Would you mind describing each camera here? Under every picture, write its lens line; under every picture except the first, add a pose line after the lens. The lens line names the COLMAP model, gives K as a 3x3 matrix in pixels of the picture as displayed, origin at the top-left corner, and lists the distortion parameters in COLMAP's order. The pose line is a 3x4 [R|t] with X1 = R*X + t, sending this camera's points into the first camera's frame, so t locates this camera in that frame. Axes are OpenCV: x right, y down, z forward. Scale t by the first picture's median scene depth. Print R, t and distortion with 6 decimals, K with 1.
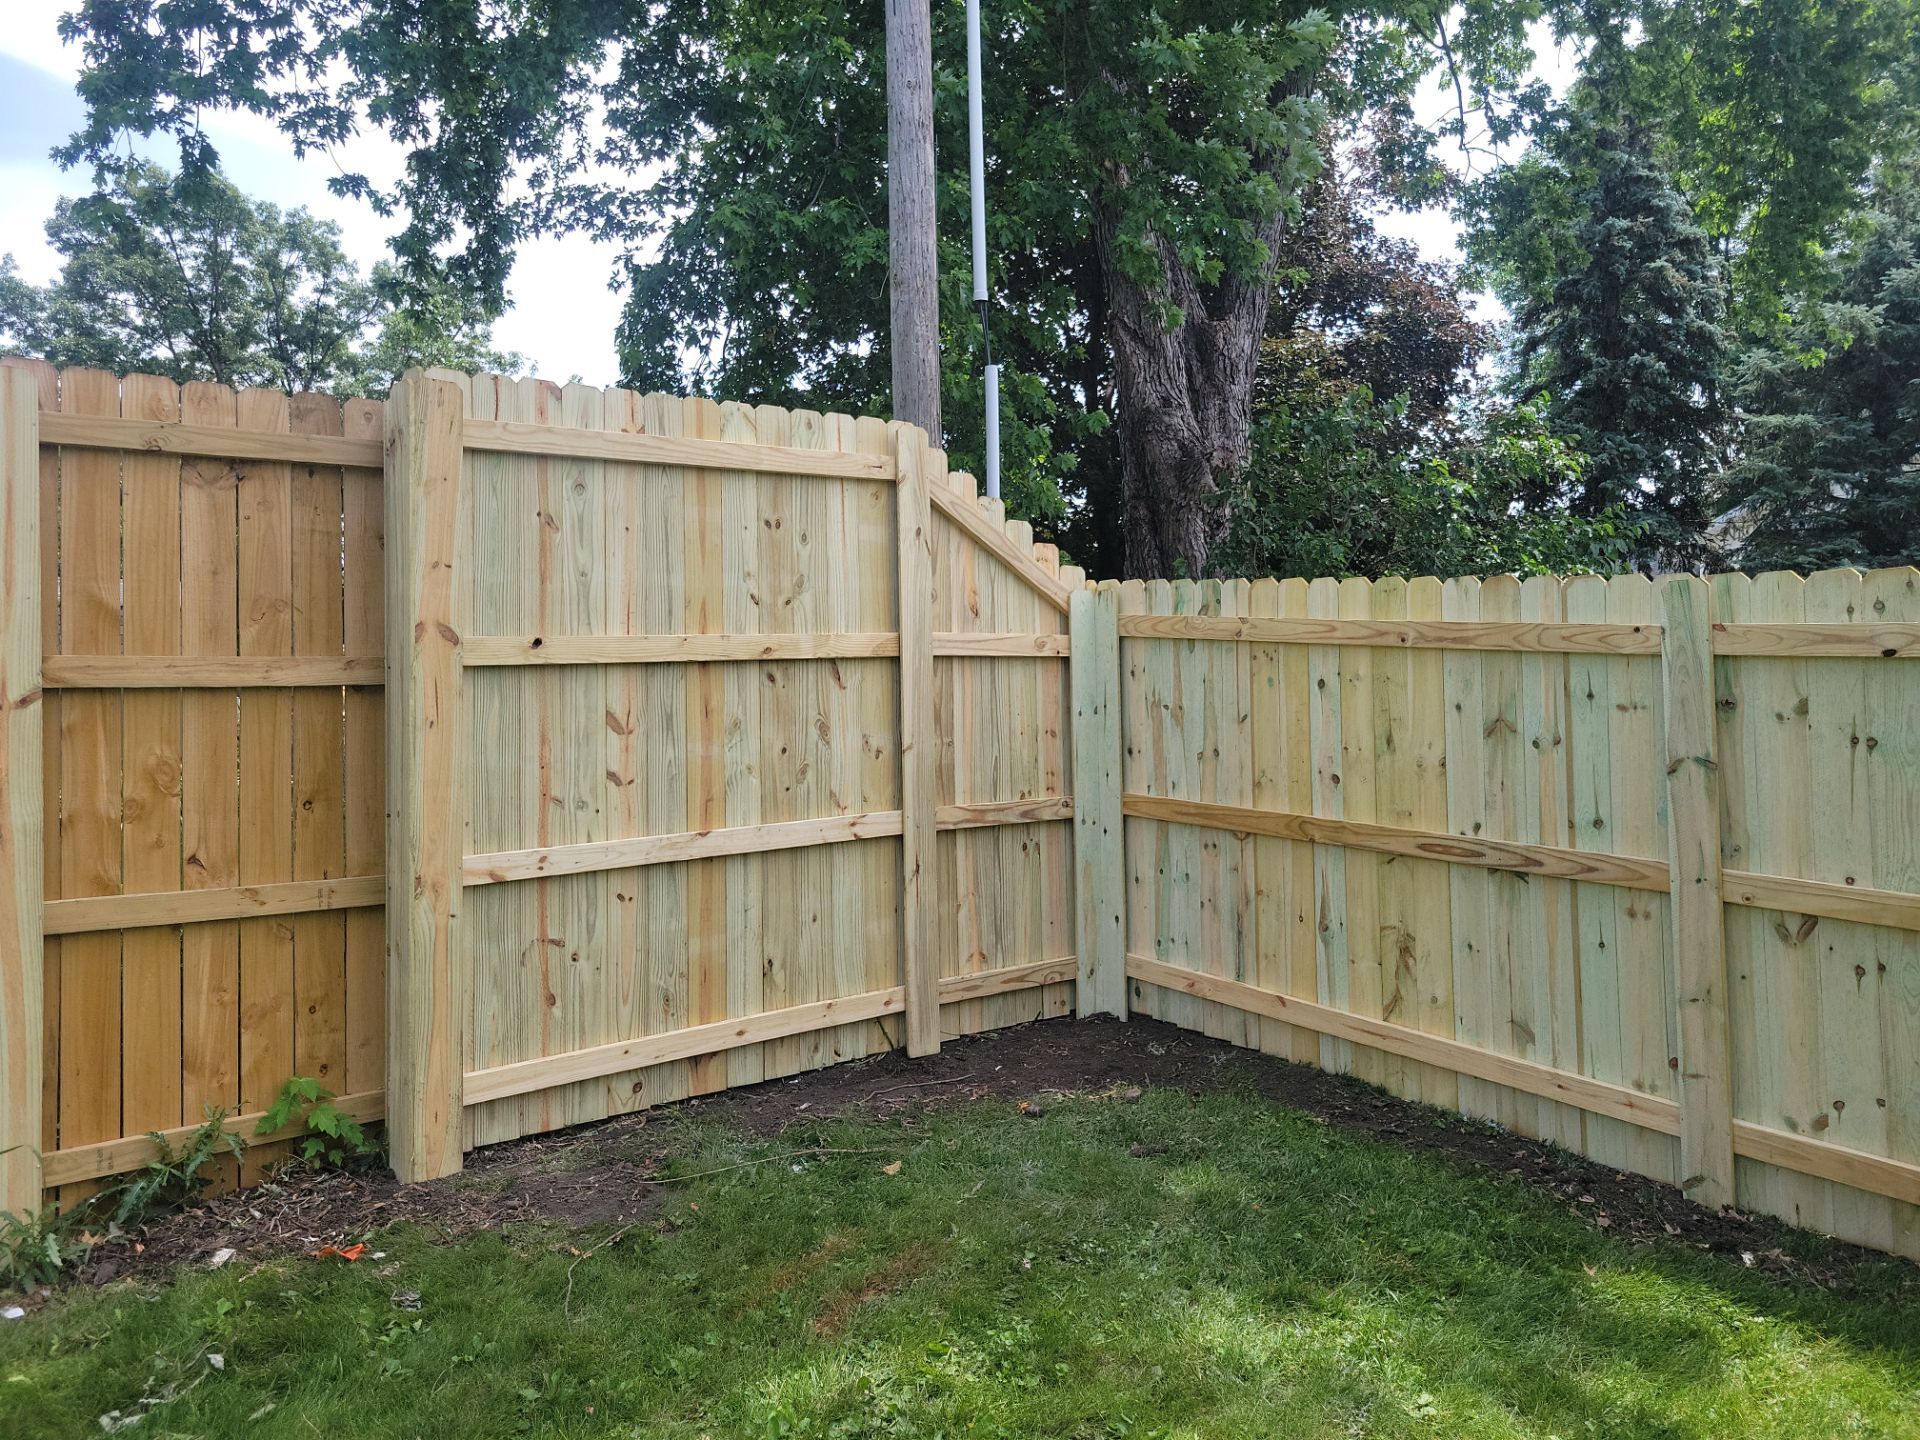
lens RADIAL K [[1436.6, 0, 995.2], [0, 1436.6, 702.2], [0, 0, 1]] dist [0.052892, -0.032436]
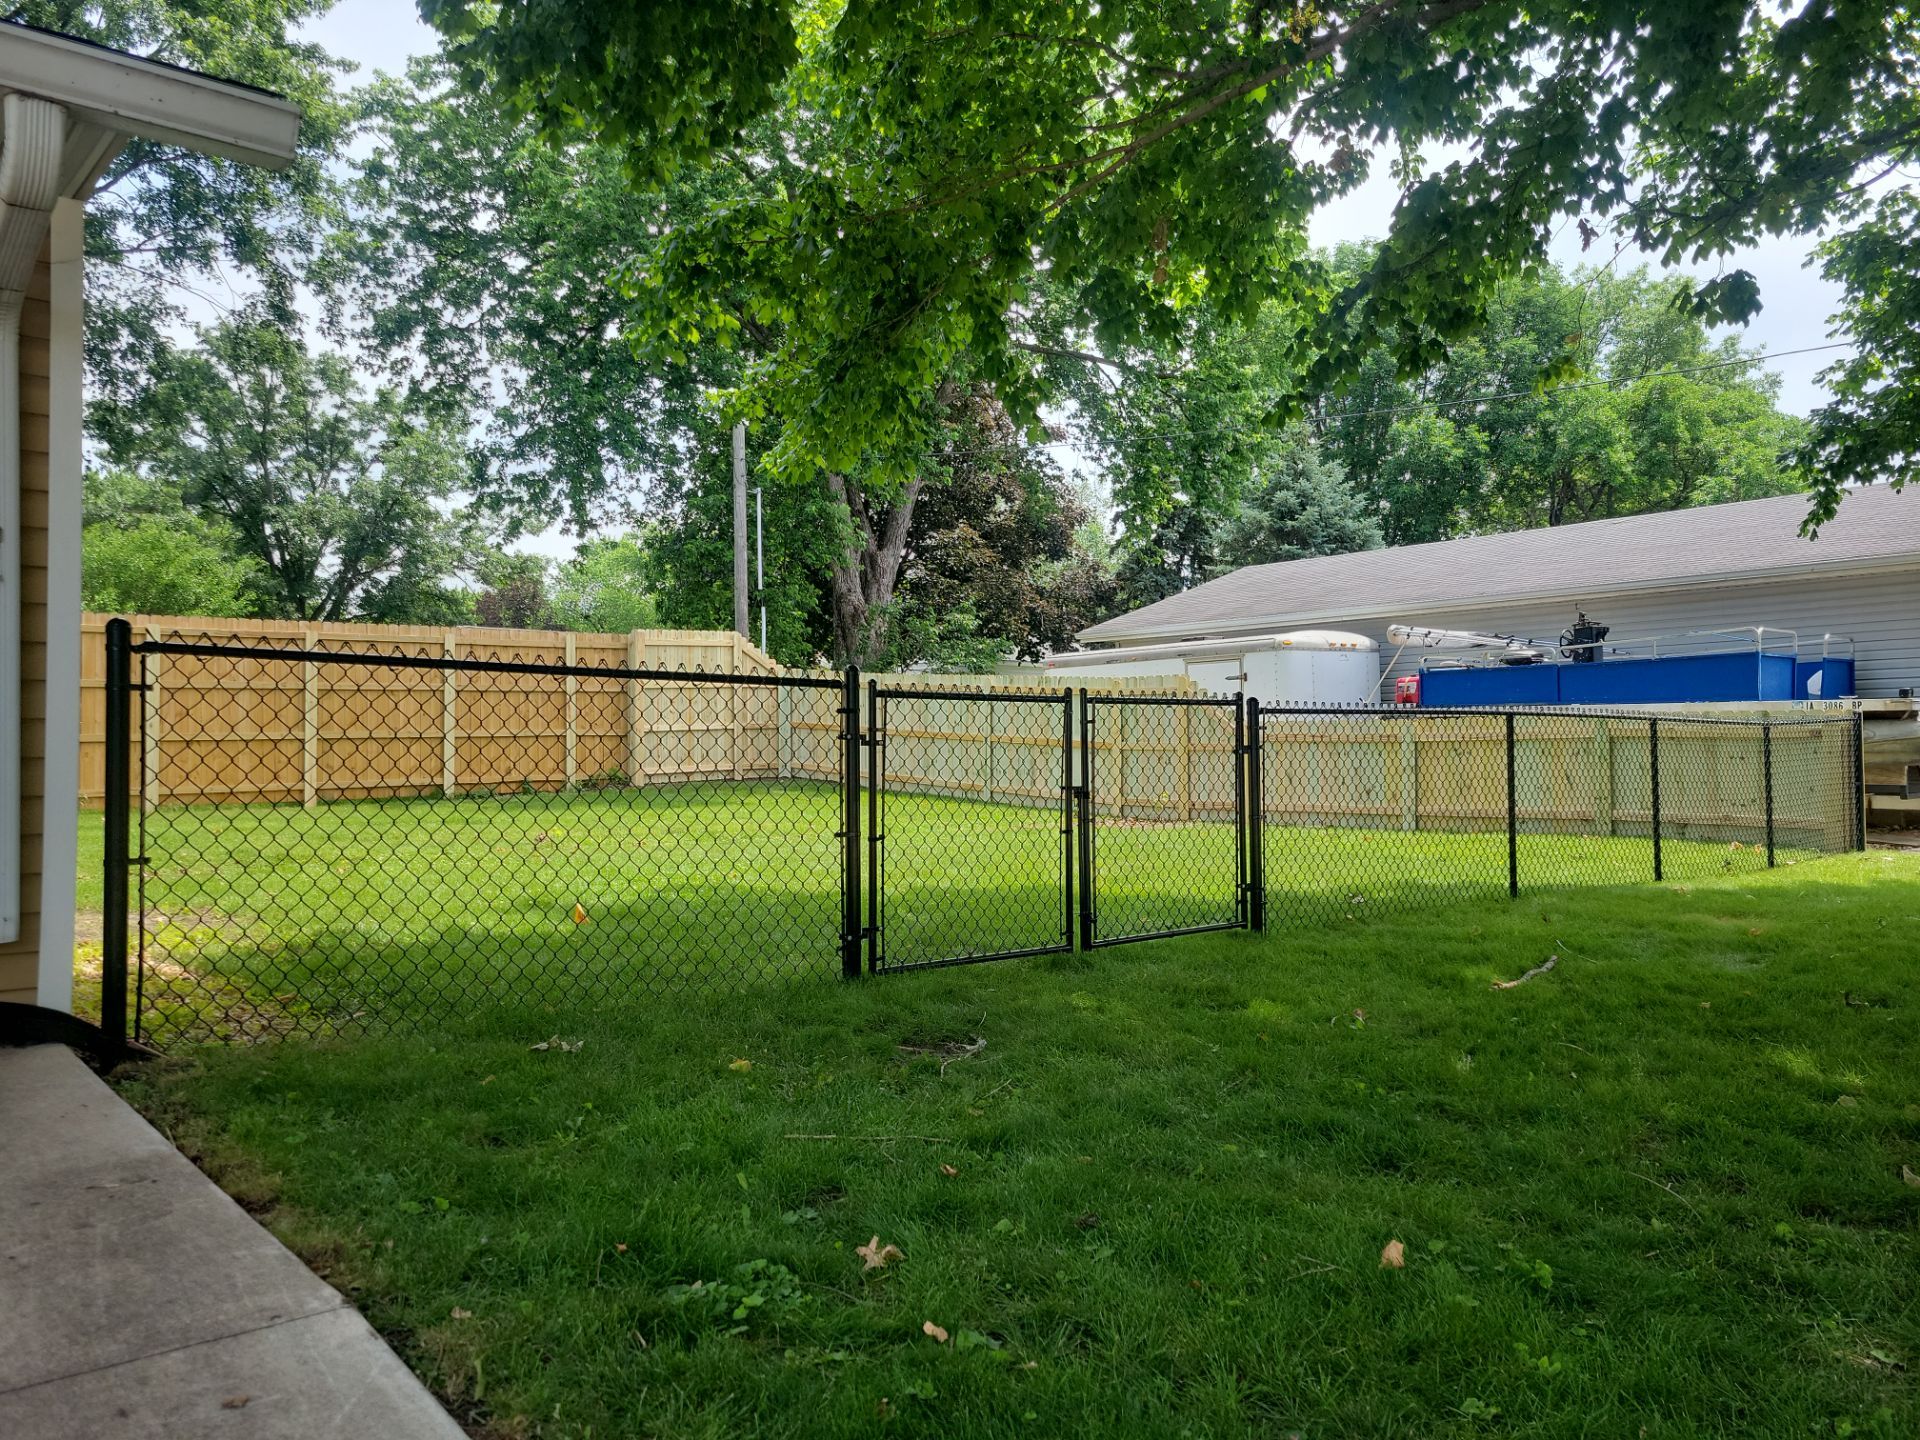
lens RADIAL K [[1431.2, 0, 955.2], [0, 1431.2, 728.1], [0, 0, 1]] dist [0.051258, -0.026815]
pose [[0.998860, 0.009621, 0.046748, 0.427049], [-0.009466, 0.999949, -0.003537, 0.107501], [-0.046779, 0.003090, 0.998900, -3.579282]]
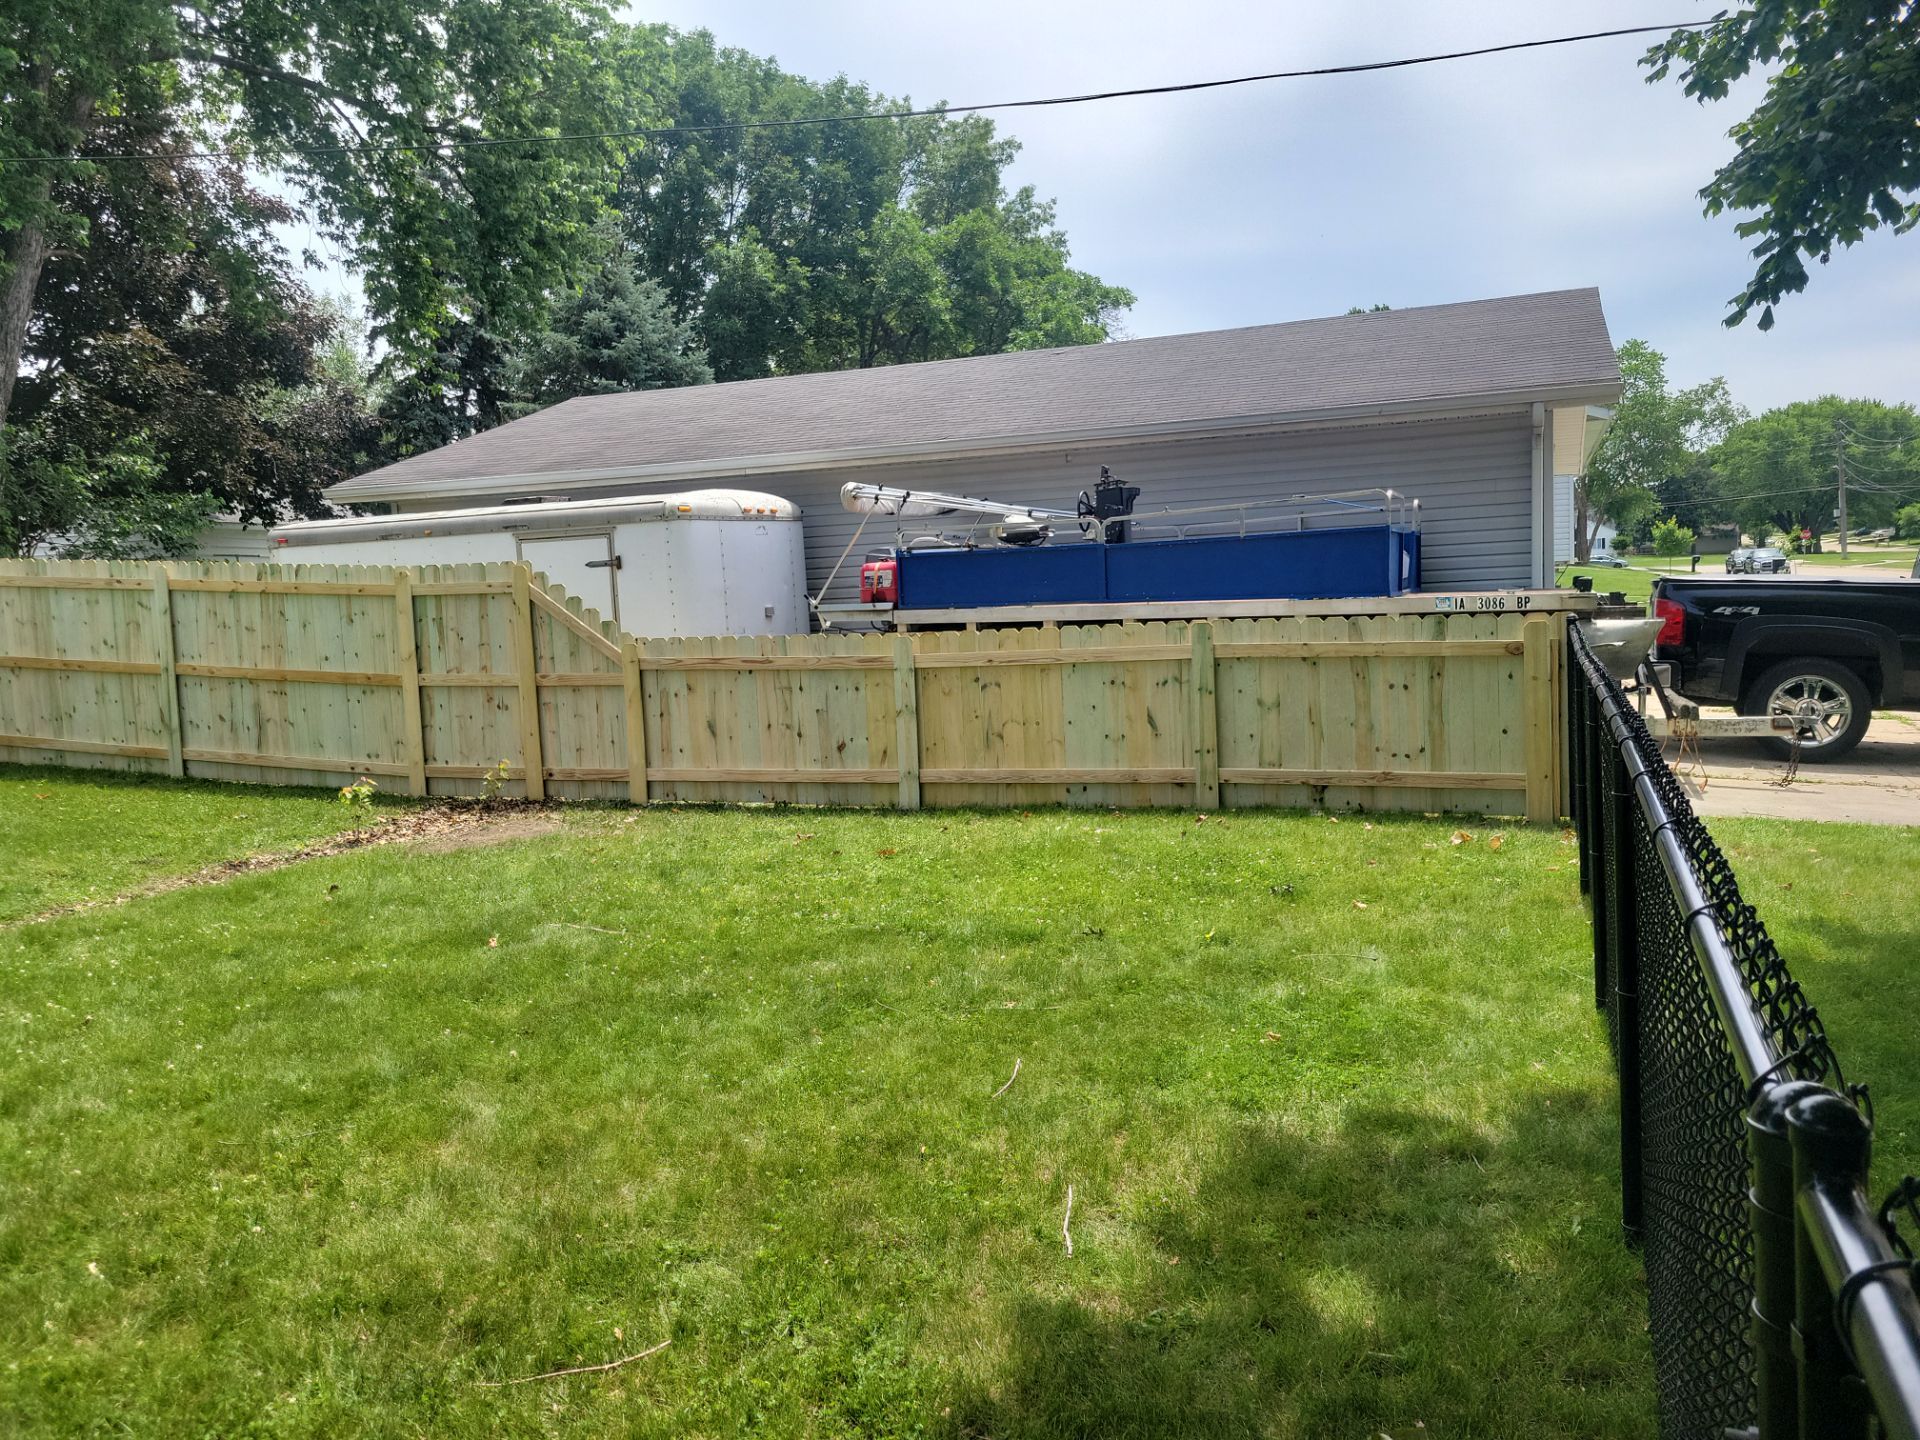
lens RADIAL K [[1440.9, 0, 962.3], [0, 1440.9, 714.6], [0, 0, 1]] dist [0.039196, -0.009596]
pose [[0.859570, -0.062794, 0.507145, 0.606202], [0.020008, 0.995796, 0.089387, 0.006528], [-0.510626, -0.066688, 0.857213, -2.295754]]
